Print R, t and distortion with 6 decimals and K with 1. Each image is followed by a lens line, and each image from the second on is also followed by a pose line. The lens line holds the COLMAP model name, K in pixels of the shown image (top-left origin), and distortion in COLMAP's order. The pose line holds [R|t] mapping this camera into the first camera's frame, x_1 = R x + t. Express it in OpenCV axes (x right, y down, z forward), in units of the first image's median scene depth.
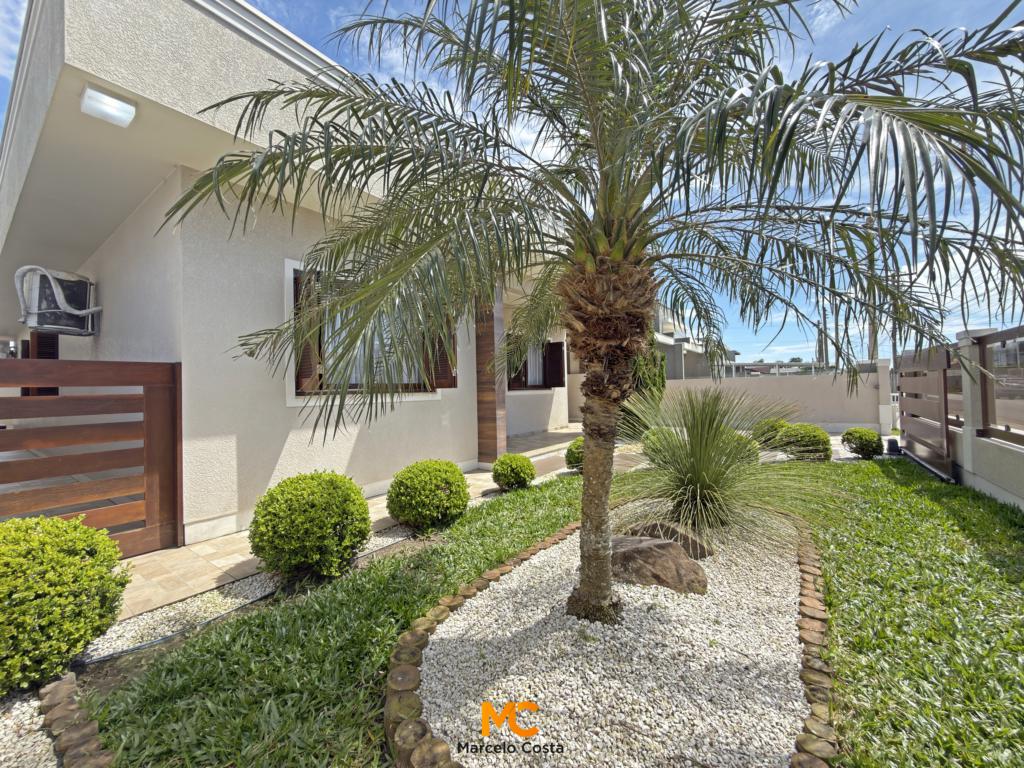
lens RADIAL K [[405.2, 0, 513.5], [0, 405.2, 382.7], [0, 0, 1]] dist [-0.001578, 0.000017]
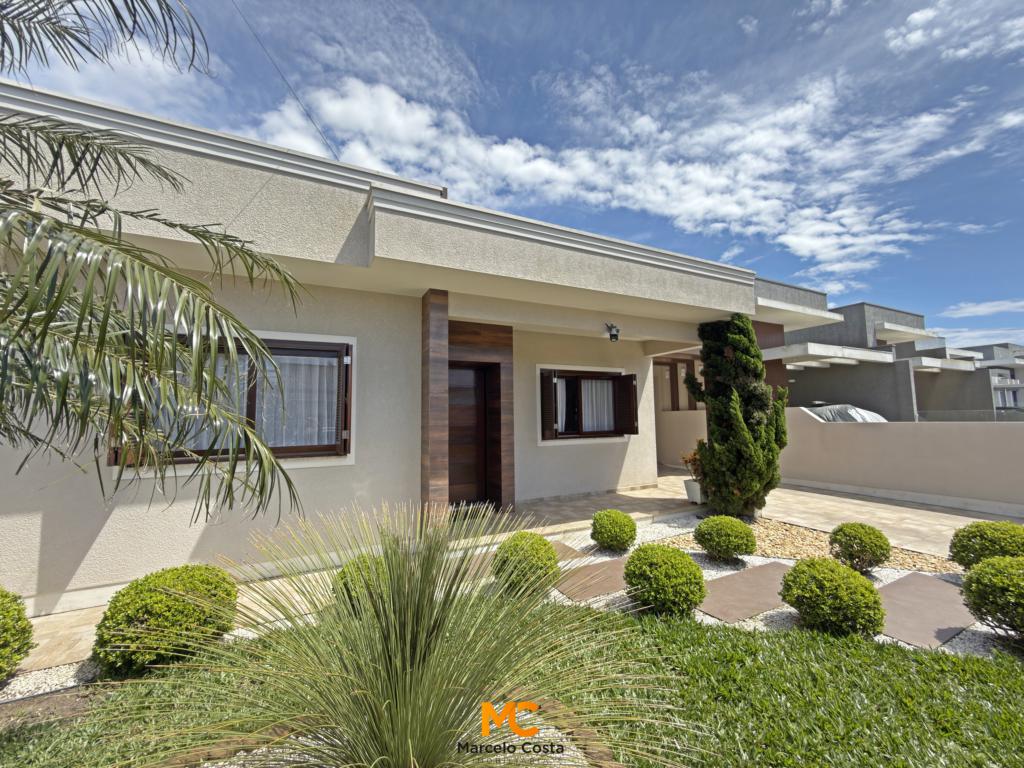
lens RADIAL K [[405.2, 0, 511.3], [0, 405.2, 384.9], [0, 0, 1]] dist [-0.001578, 0.000017]
pose [[0.887826, -0.027541, -0.459354, 0.264714], [0.002882, 0.998521, -0.054297, -0.040854], [0.460169, 0.046882, 0.886592, 0.229179]]
